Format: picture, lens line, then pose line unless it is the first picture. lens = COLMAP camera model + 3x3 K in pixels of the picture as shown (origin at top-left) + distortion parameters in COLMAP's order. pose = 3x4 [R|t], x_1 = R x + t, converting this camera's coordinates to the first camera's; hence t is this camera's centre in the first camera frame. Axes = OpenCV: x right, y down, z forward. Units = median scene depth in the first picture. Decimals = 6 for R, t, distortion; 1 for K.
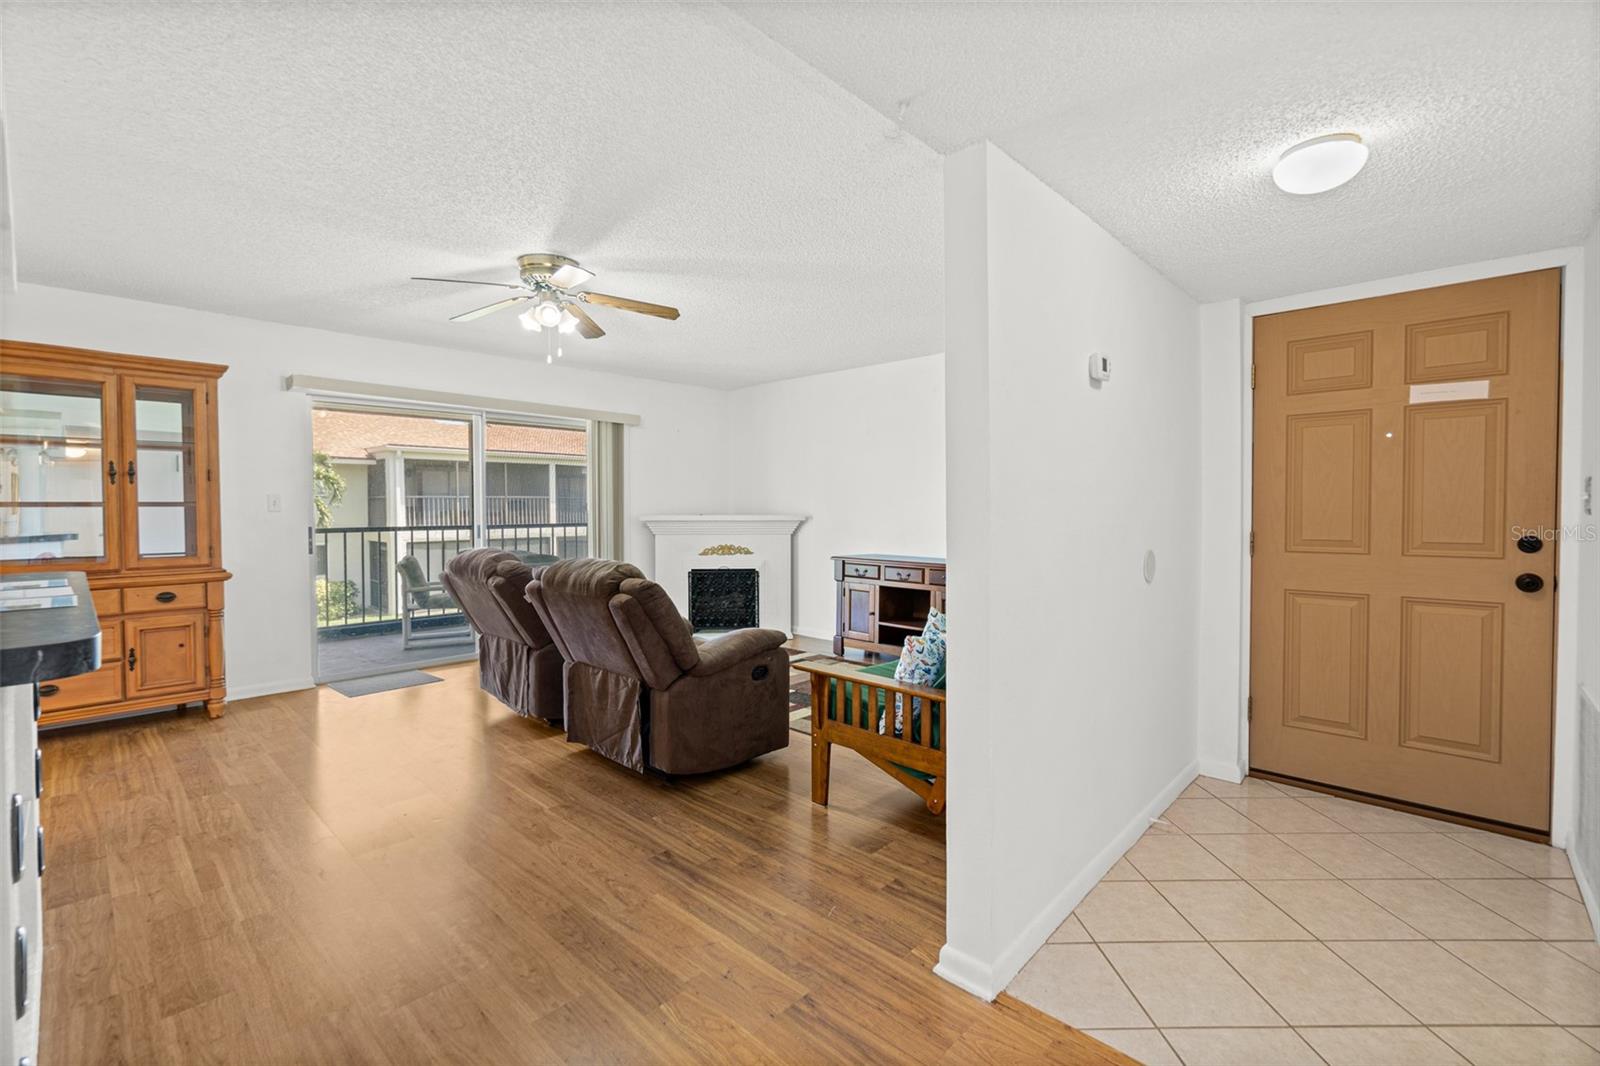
lens RADIAL K [[695.6, 0, 789.6], [0, 695.6, 527.7], [0, 0, 1]] dist [-0.004211, 0.000018]
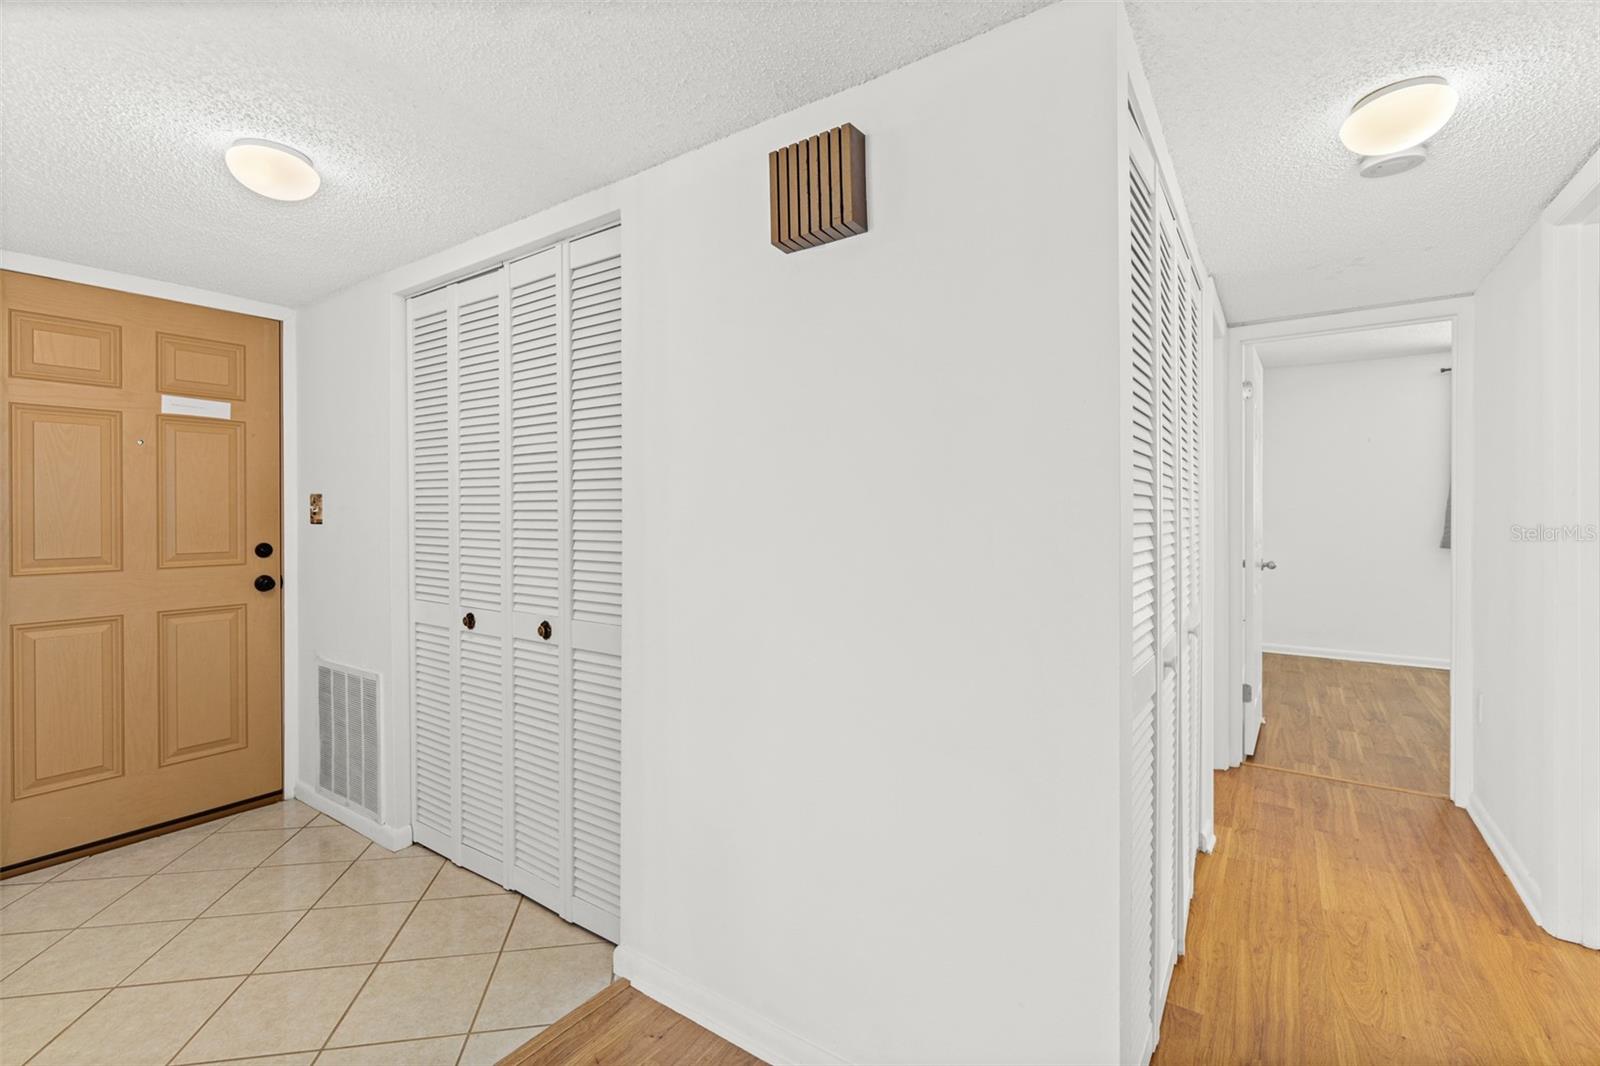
lens RADIAL K [[695.6, 0, 787.0], [0, 695.6, 520.3], [0, 0, 1]] dist [-0.004211, 0.000018]
pose [[-0.145753, -0.004795, 0.989309, -0.189407], [0.034388, 0.999359, 0.009910, -0.006601], [-0.988723, 0.035465, -0.145495, 0.262651]]
